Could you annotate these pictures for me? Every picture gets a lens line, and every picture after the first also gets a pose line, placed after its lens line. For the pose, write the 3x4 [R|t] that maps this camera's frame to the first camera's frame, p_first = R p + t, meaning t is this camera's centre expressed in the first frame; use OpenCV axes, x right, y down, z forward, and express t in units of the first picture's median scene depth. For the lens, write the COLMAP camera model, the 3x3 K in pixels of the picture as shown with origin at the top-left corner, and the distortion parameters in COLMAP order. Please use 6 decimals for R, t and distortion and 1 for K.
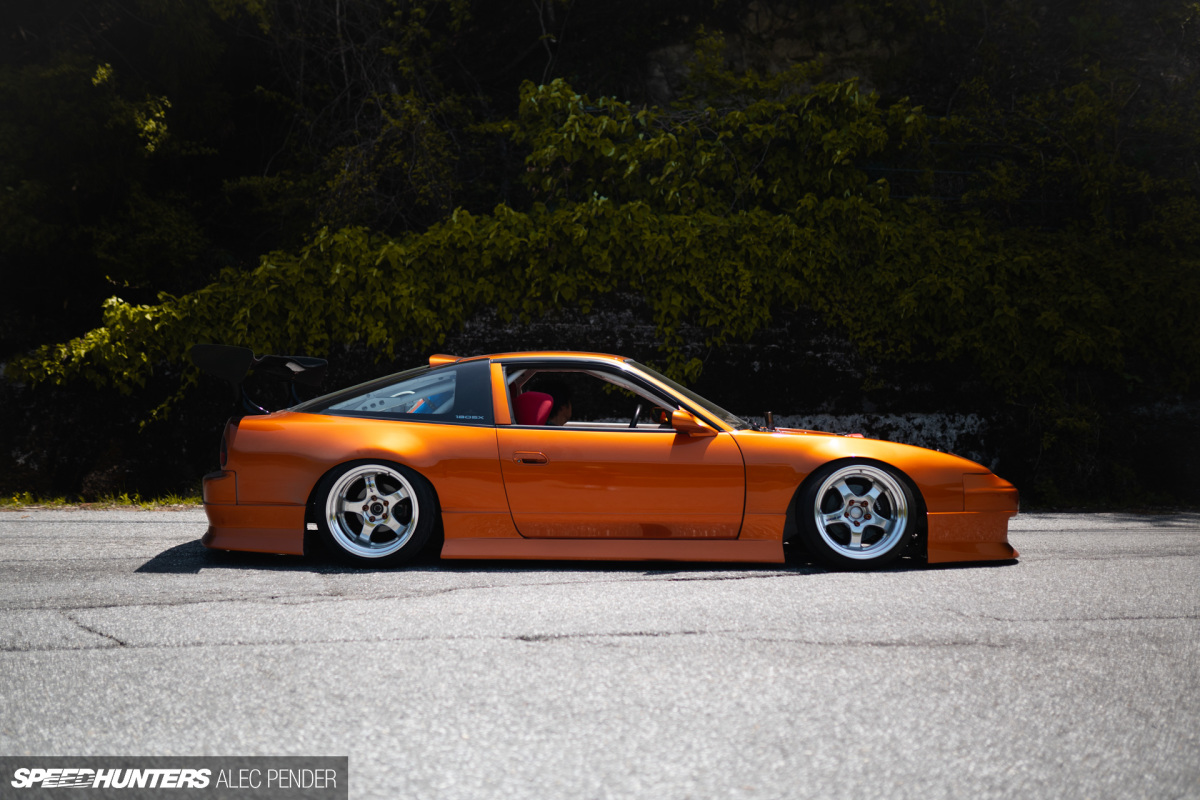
lens RADIAL K [[1184.4, 0, 600.0], [0, 1184.4, 400.0], [0, 0, 1]] dist [-0.050716, -0.006337]
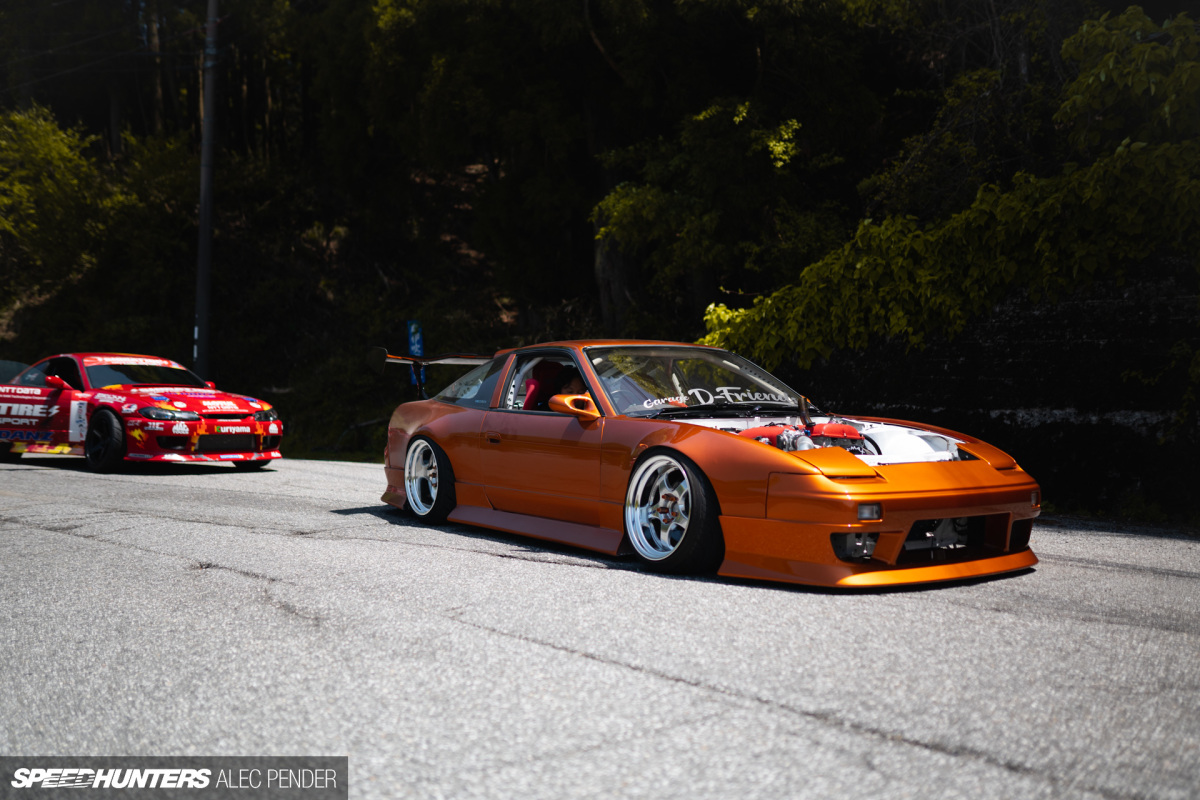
lens RADIAL K [[1220.0, 0, 600.0], [0, 1220.0, 400.0], [0, 0, 1]] dist [0.001637, 0.013884]
pose [[0.556911, 0.001338, -0.830571, 0.505845], [0.004158, 0.999982, 0.004399, 0.002024], [0.830562, -0.005903, 0.556895, 0.217649]]
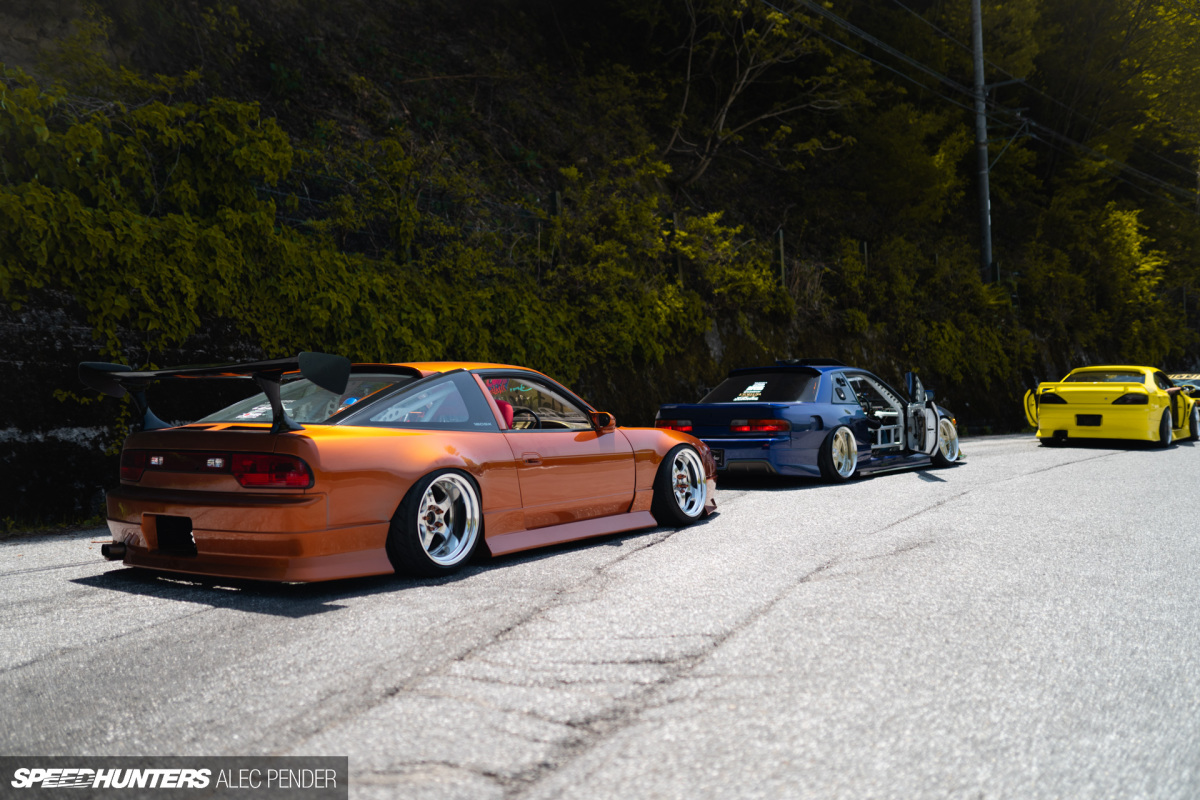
lens RADIAL K [[1149.2, 0, 600.0], [0, 1149.2, 400.0], [0, 0, 1]] dist [-0.013637, 0.006618]
pose [[0.556063, -0.017647, 0.830953, -0.484054], [0.016398, 0.999813, 0.010260, -0.008637], [-0.830978, 0.007920, 0.556248, 0.171921]]
